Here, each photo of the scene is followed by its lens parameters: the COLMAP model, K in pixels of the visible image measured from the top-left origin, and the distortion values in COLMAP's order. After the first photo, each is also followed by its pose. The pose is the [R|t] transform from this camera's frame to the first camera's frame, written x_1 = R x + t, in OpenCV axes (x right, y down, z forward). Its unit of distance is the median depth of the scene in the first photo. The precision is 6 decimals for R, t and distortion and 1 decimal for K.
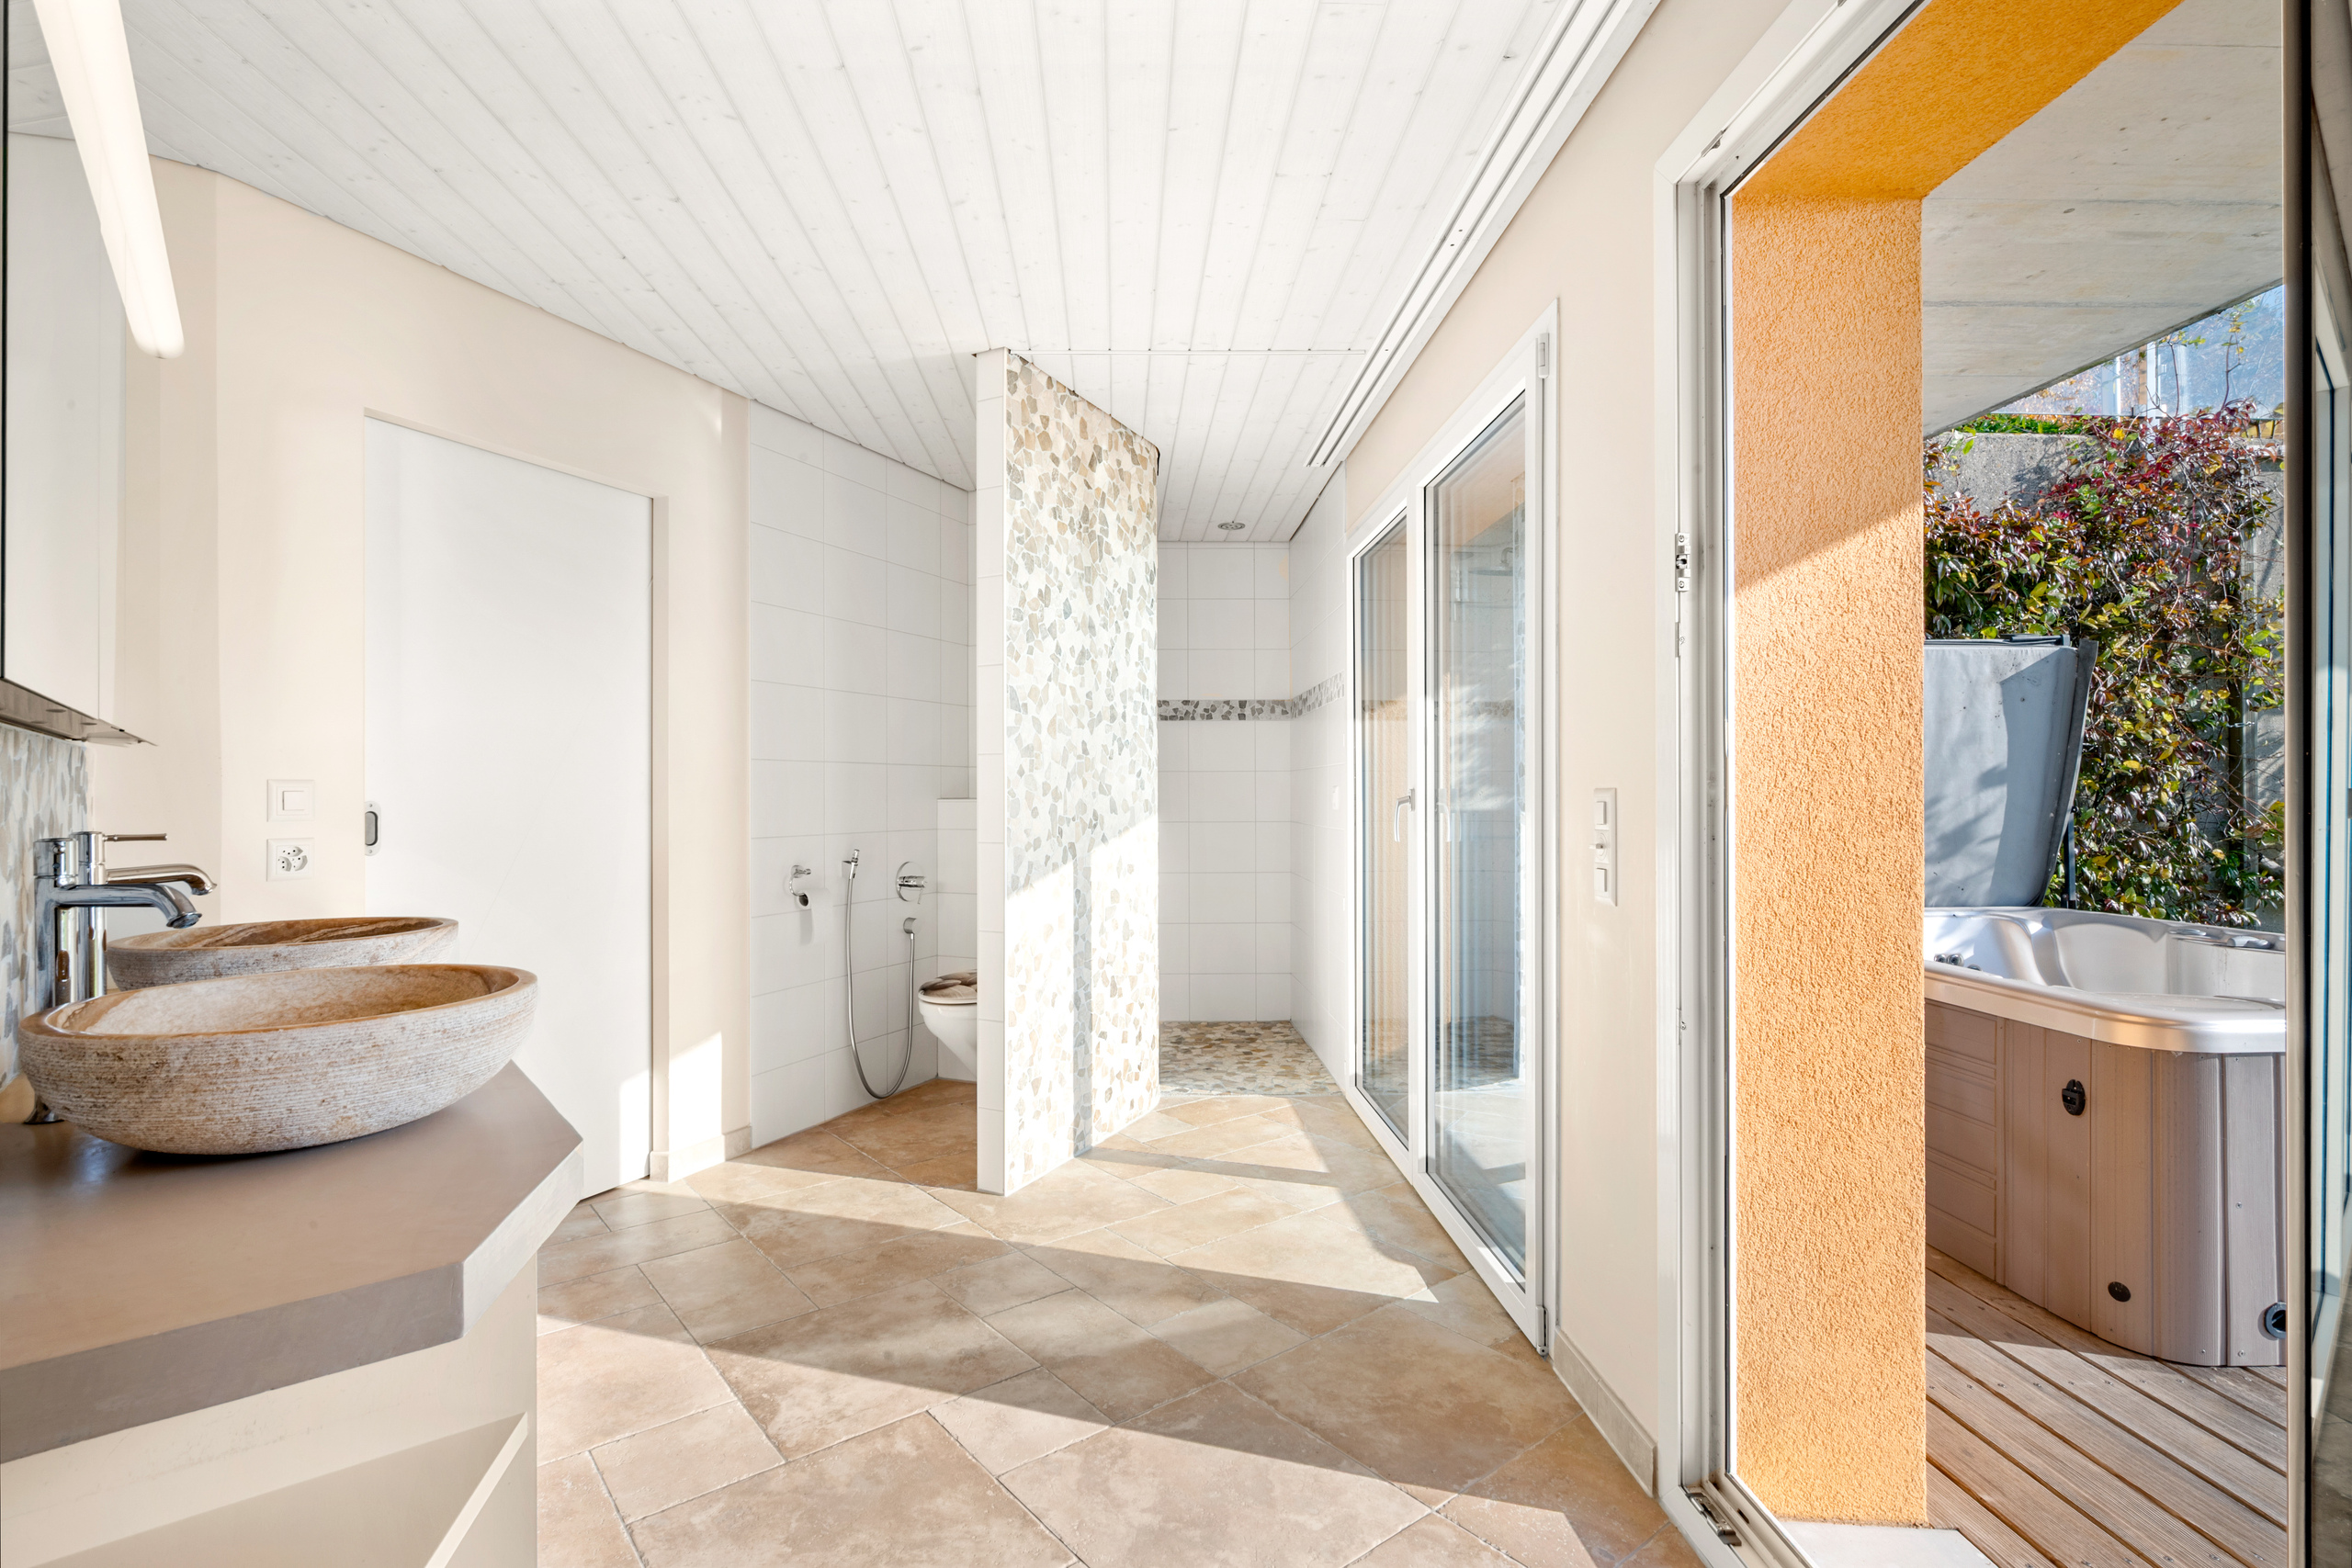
lens RADIAL K [[1113.8, 0, 1174.5], [0, 1113.8, 800.7], [0, 0, 1]] dist [0.002863, 0.000467]
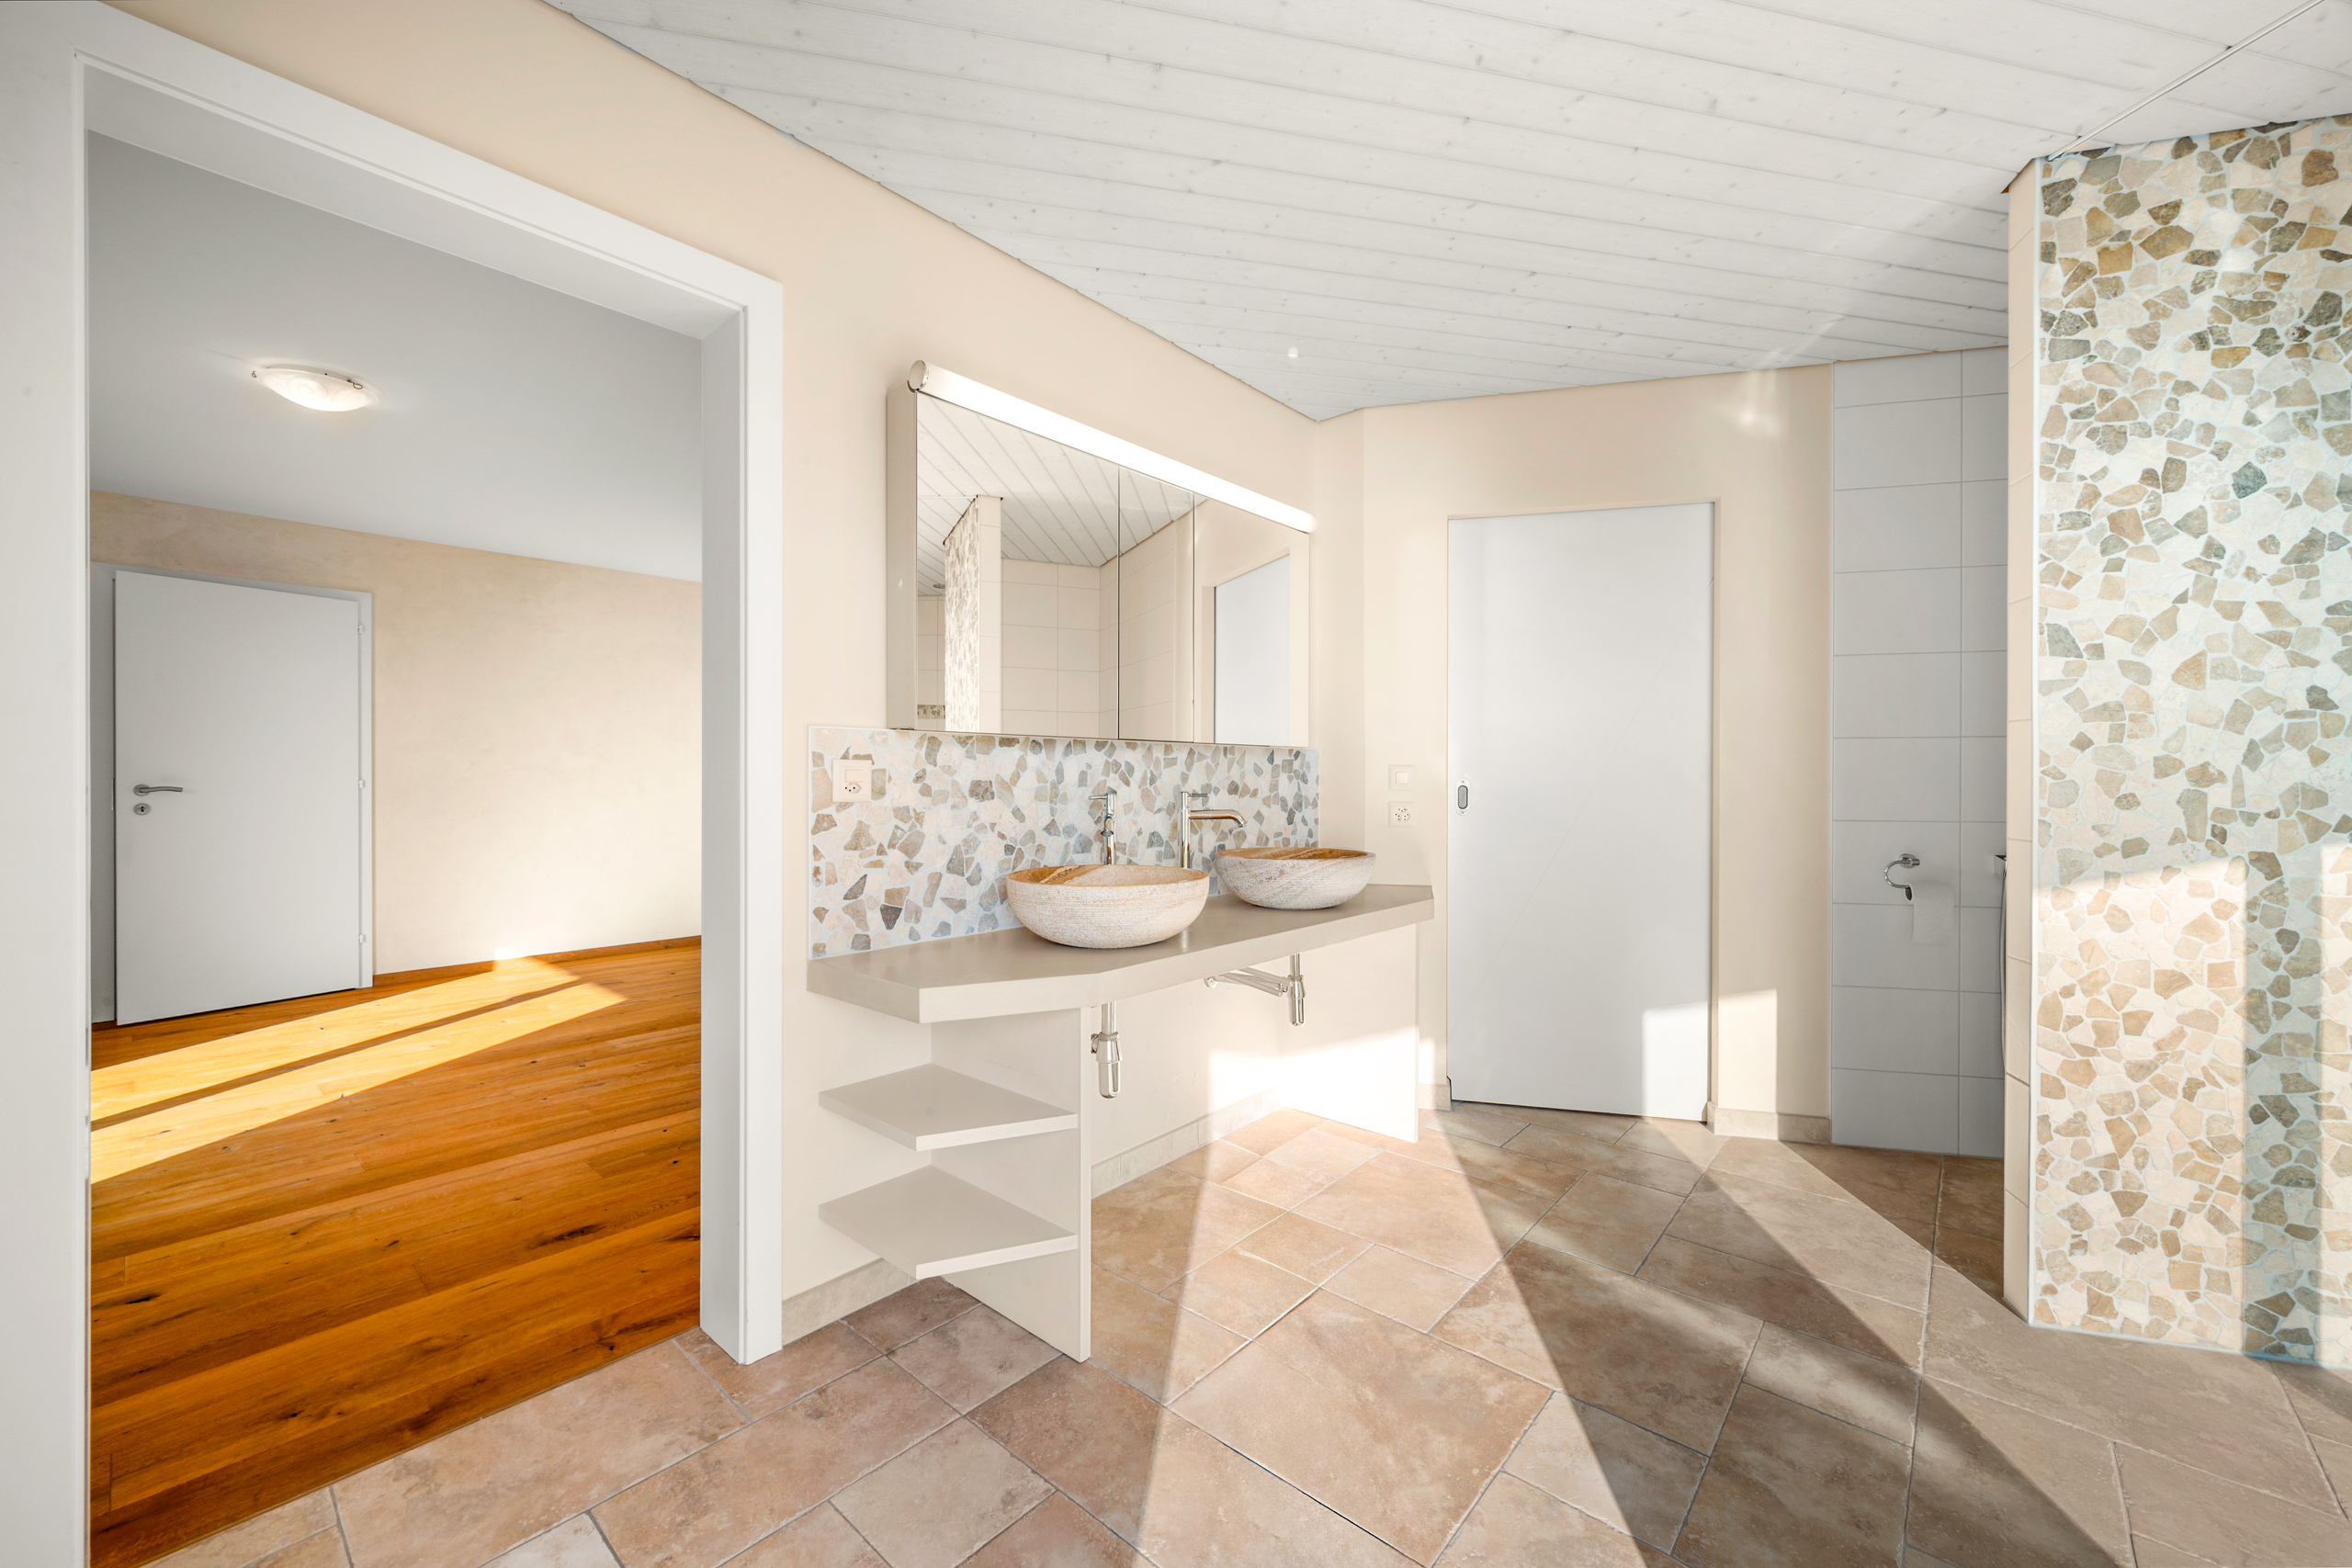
lens RADIAL K [[927.1, 0, 1176.0], [0, 927.1, 784.0], [0, 0, 1]] dist [-0.001572, -0.000167]
pose [[0.159296, 0.012339, -0.987154, 0.336955], [-0.006255, 0.999914, 0.011489, -0.003016], [0.987211, 0.004344, 0.159359, 0.332514]]
